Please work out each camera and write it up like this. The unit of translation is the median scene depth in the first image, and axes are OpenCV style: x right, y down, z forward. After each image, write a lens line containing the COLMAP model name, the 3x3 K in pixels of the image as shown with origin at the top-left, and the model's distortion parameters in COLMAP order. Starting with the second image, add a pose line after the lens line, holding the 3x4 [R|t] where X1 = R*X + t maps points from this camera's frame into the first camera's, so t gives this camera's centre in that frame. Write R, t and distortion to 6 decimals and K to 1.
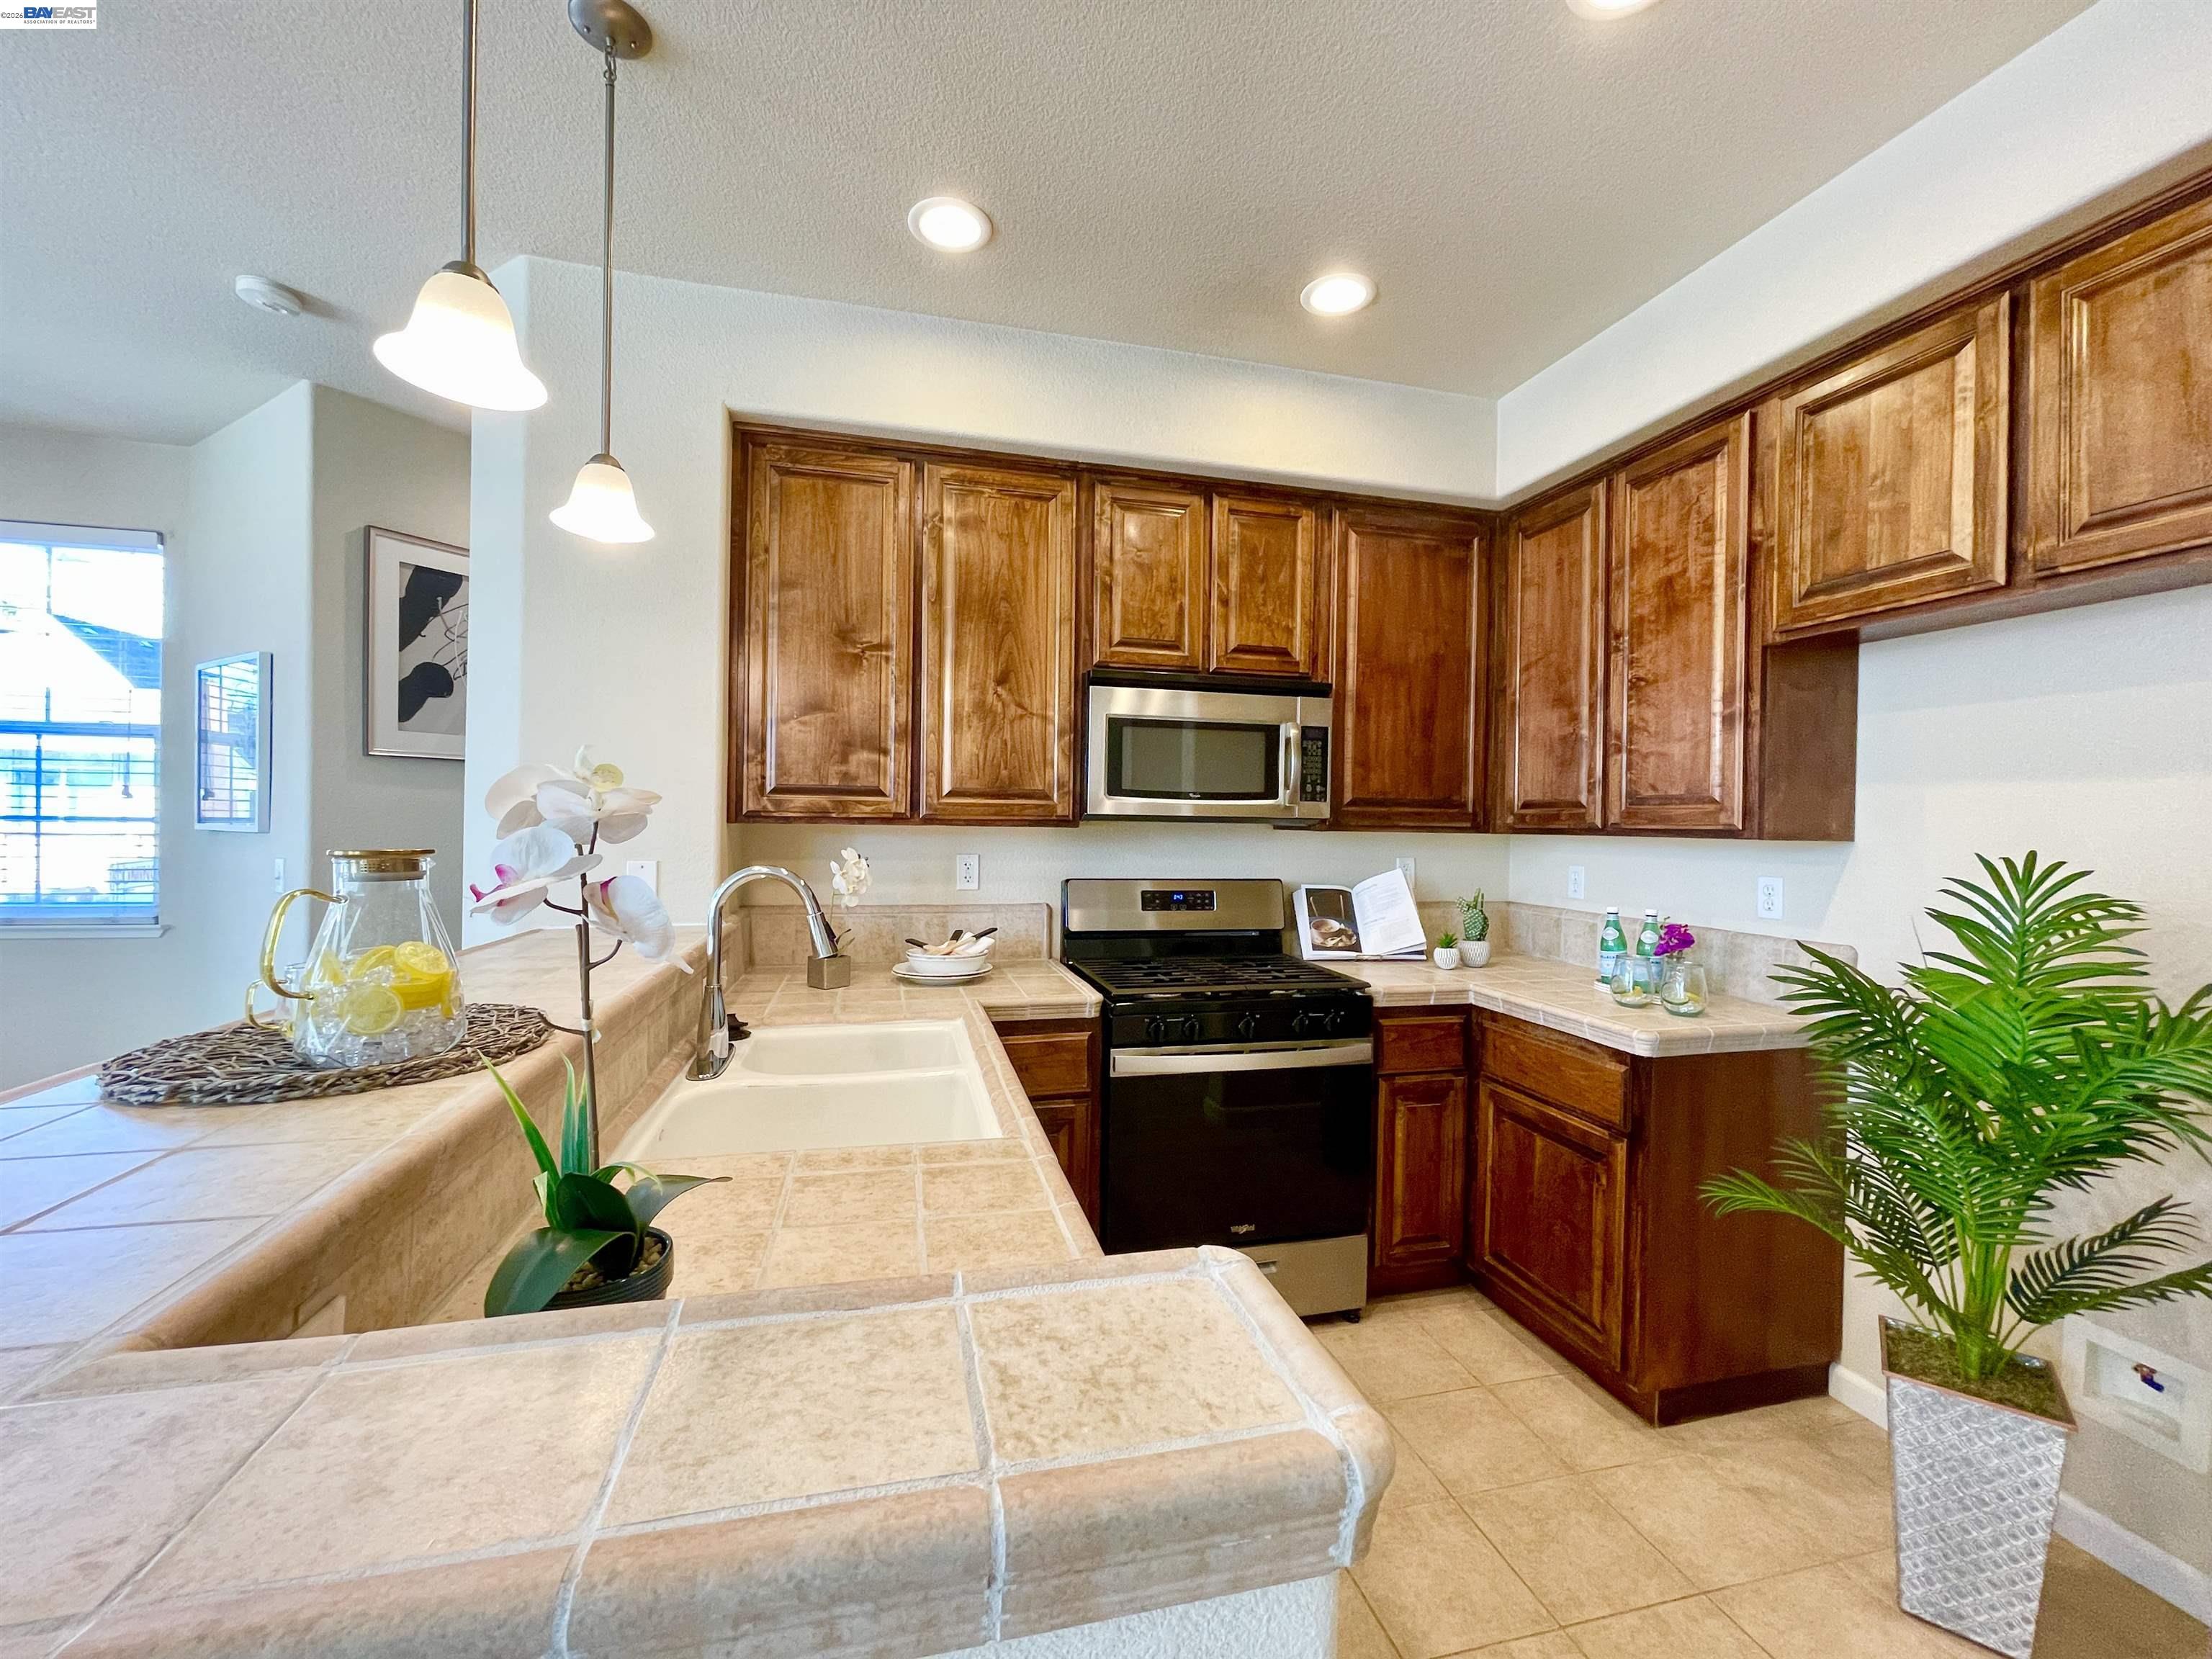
lens RADIAL K [[890.9, 0, 1103.2], [0, 890.9, 829.7], [0, 0, 1]] dist [-0.002938, 0.000023]
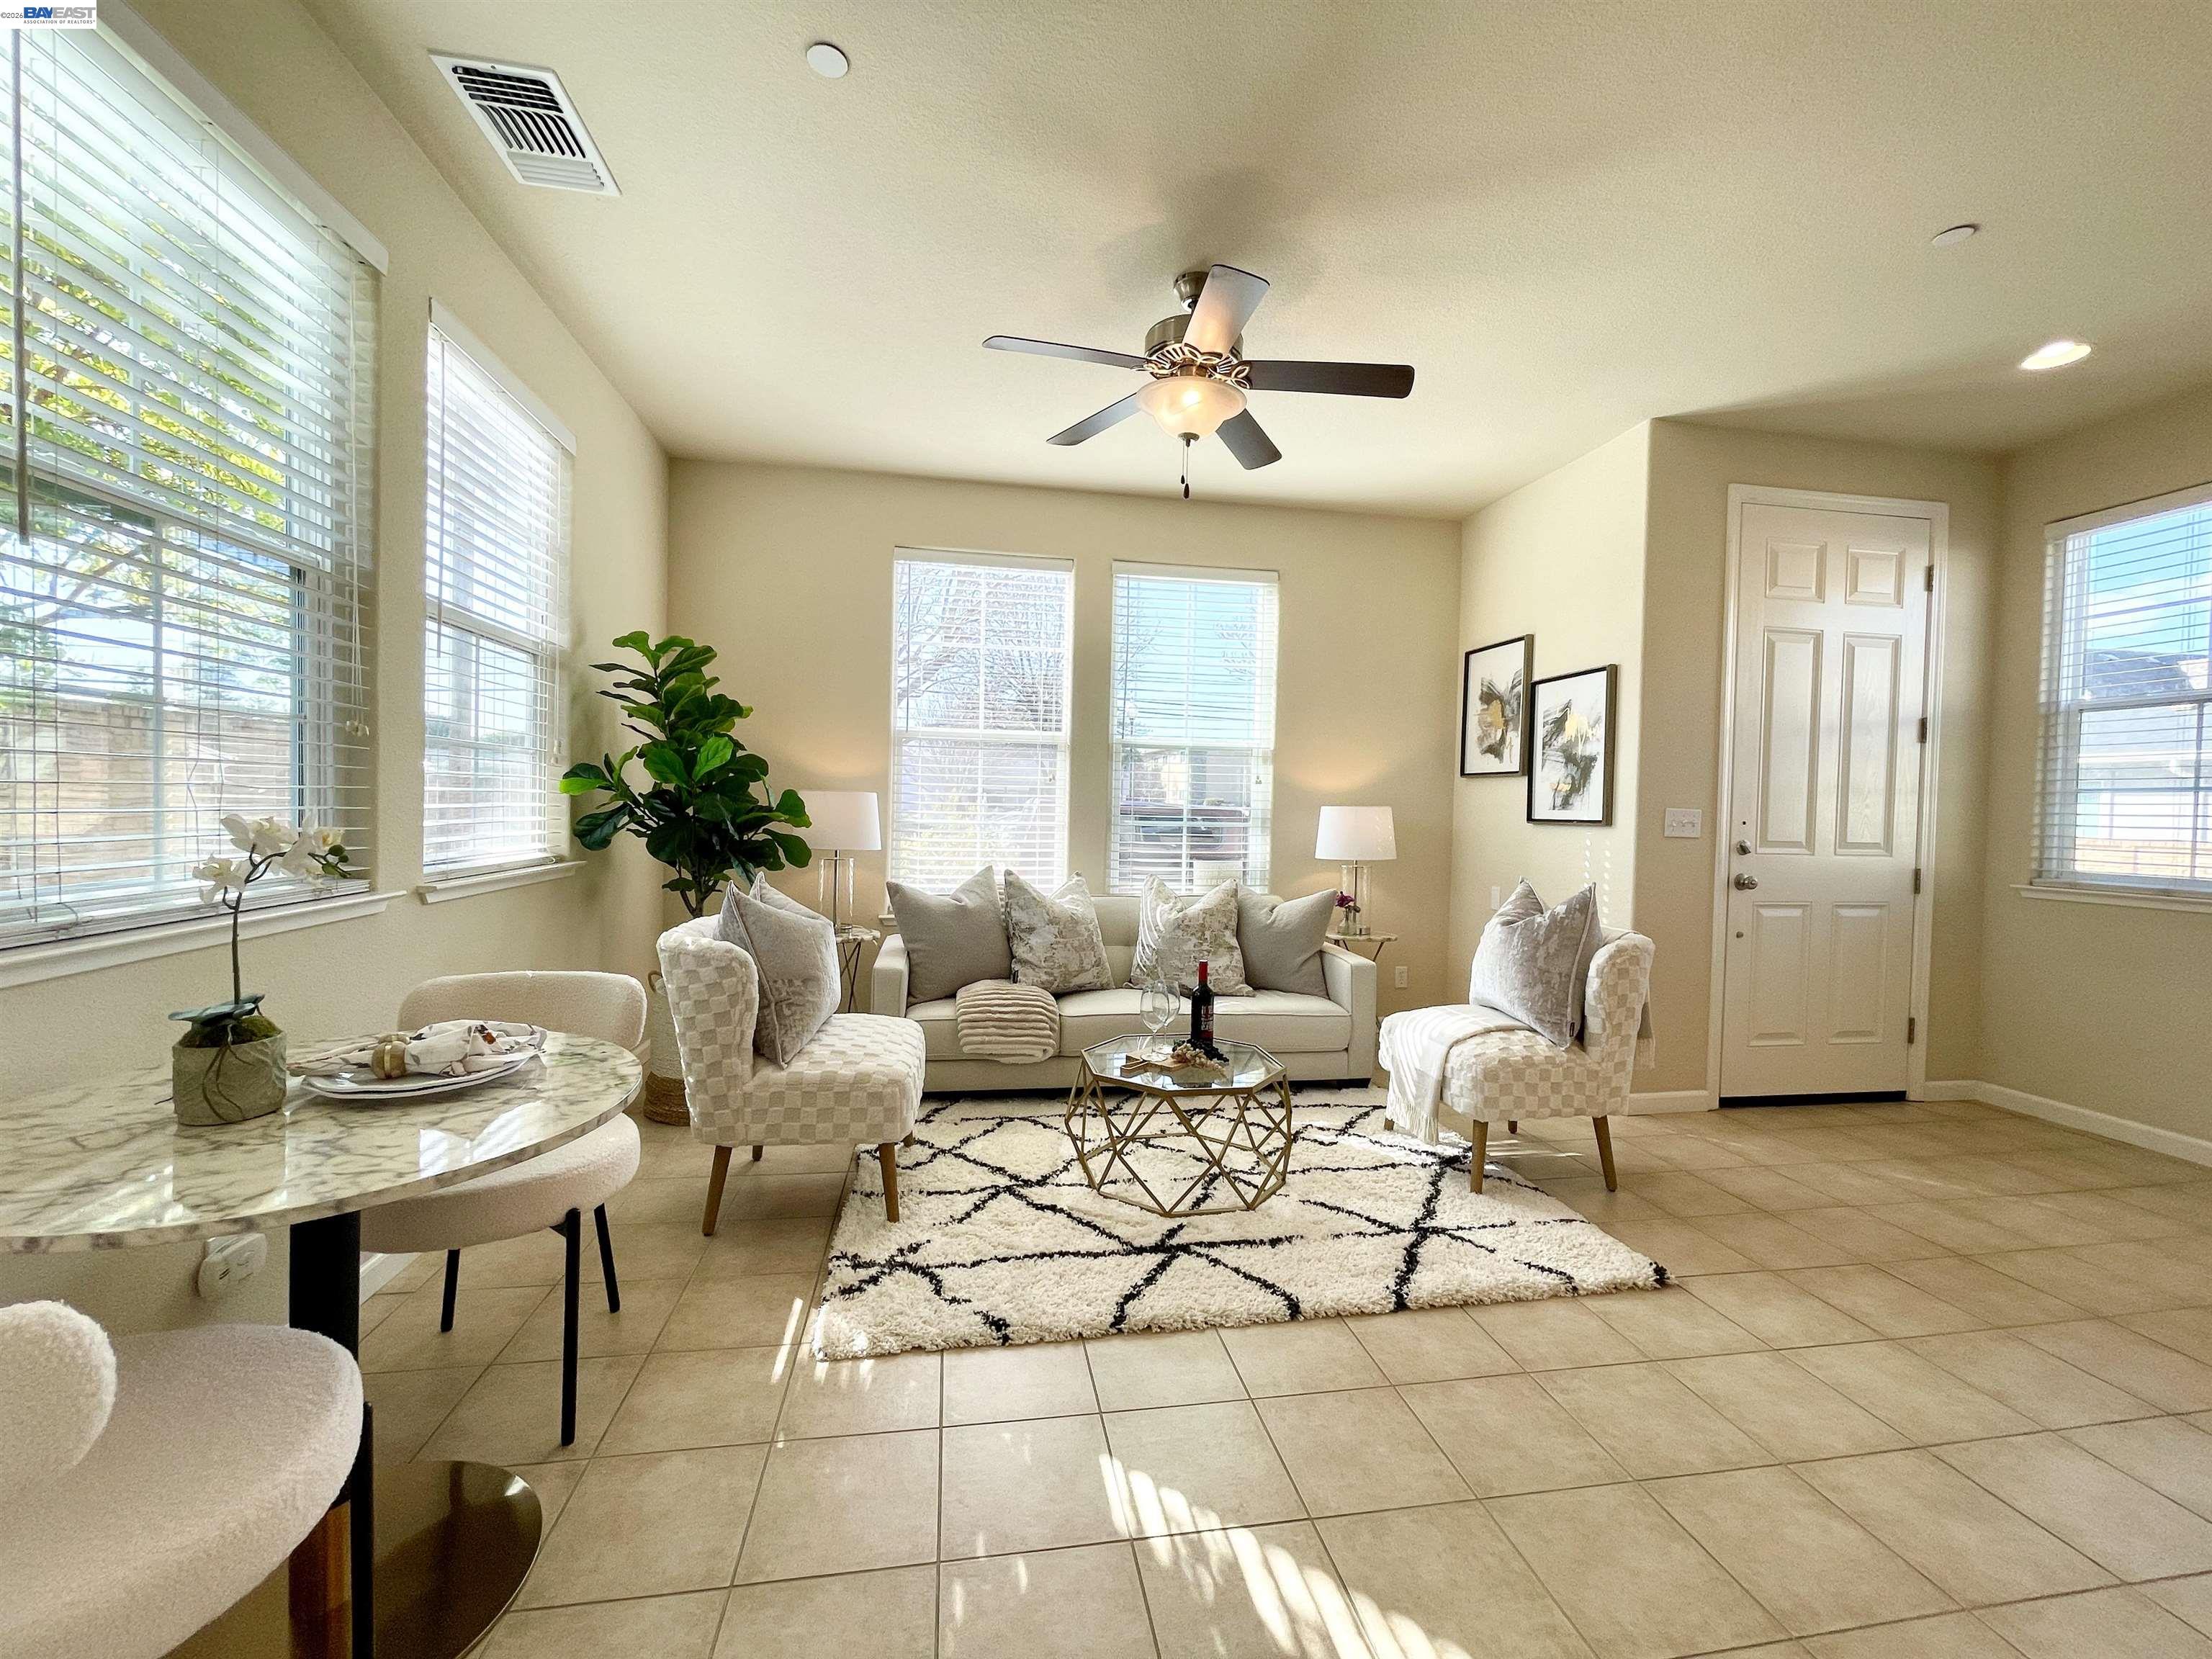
lens RADIAL K [[890.9, 0, 1102.4], [0, 890.9, 828.5], [0, 0, 1]] dist [-0.002938, 0.000023]
pose [[-0.085520, 0.005308, -0.996322, -0.180955], [-0.033273, 0.999413, 0.008180, 0.082770], [0.995781, 0.033850, -0.085294, -0.142972]]
